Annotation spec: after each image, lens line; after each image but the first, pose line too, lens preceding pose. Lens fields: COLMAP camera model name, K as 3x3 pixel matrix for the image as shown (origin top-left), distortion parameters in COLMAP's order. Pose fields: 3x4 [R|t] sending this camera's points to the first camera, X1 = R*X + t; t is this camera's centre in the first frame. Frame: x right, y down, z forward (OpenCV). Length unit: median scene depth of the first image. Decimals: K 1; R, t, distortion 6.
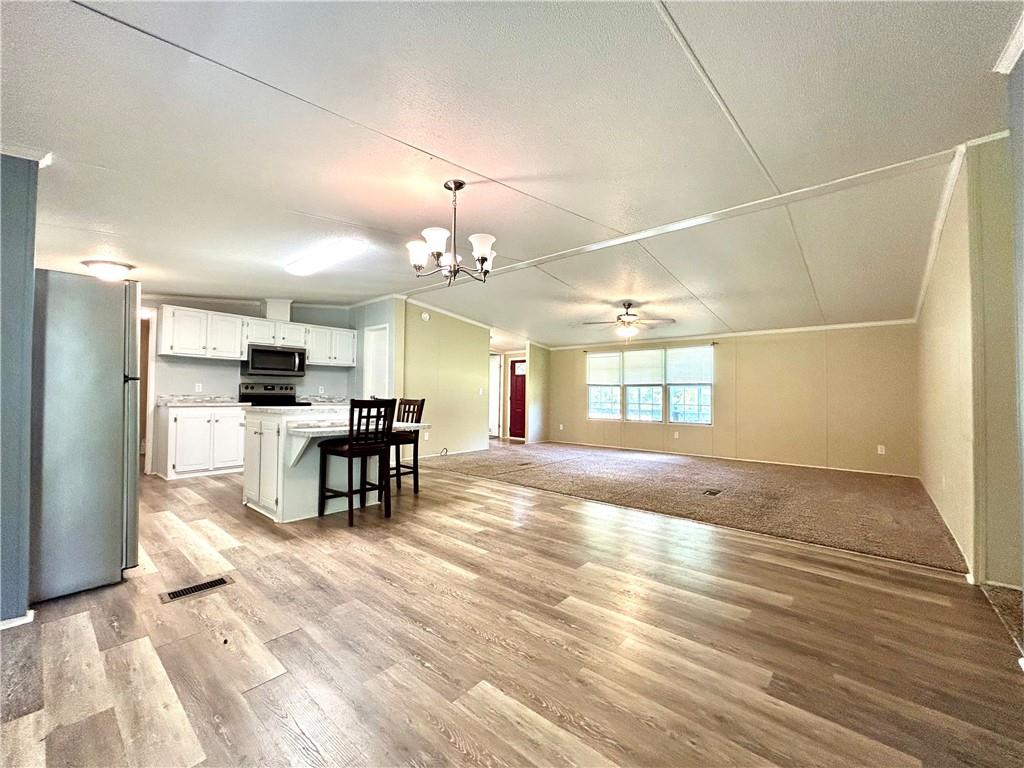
lens RADIAL K [[414.6, 0, 511.2], [0, 414.6, 384.8], [0, 0, 1]] dist [-0.000665, 0.000562]
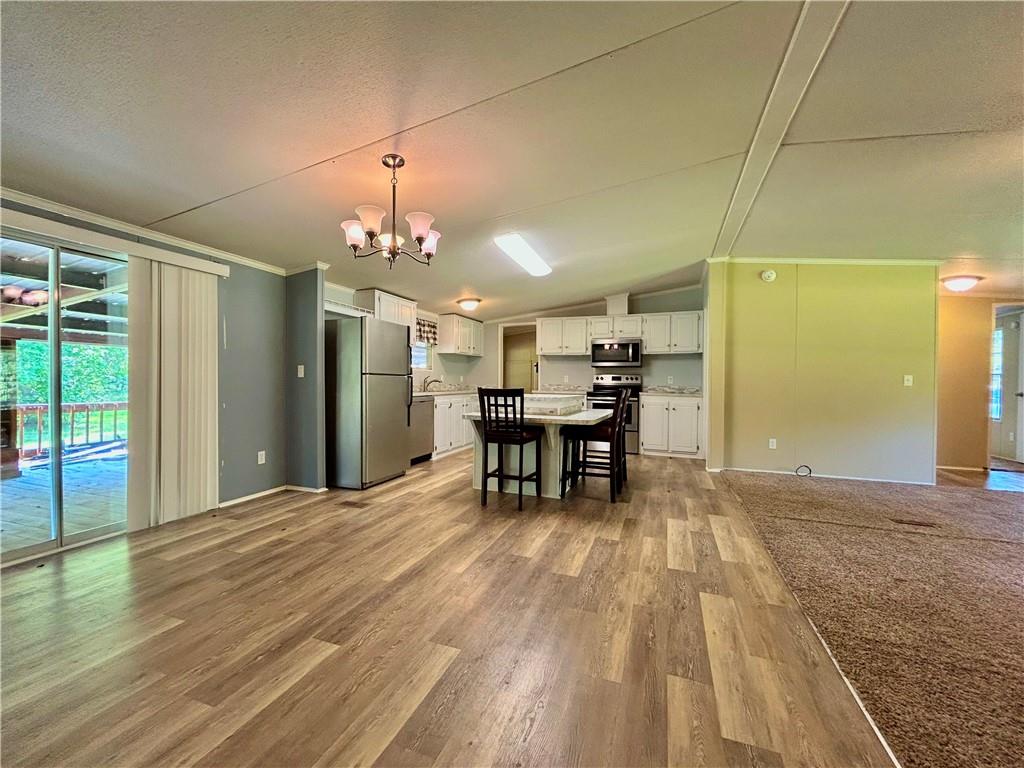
lens RADIAL K [[414.6, 0, 510.1], [0, 414.6, 383.8], [0, 0, 1]] dist [-0.000665, 0.000562]
pose [[0.344243, -0.000551, -0.938880, 0.733276], [0.016688, 0.999845, 0.005532, 0.022554], [0.938732, -0.017573, 0.344199, 0.791369]]
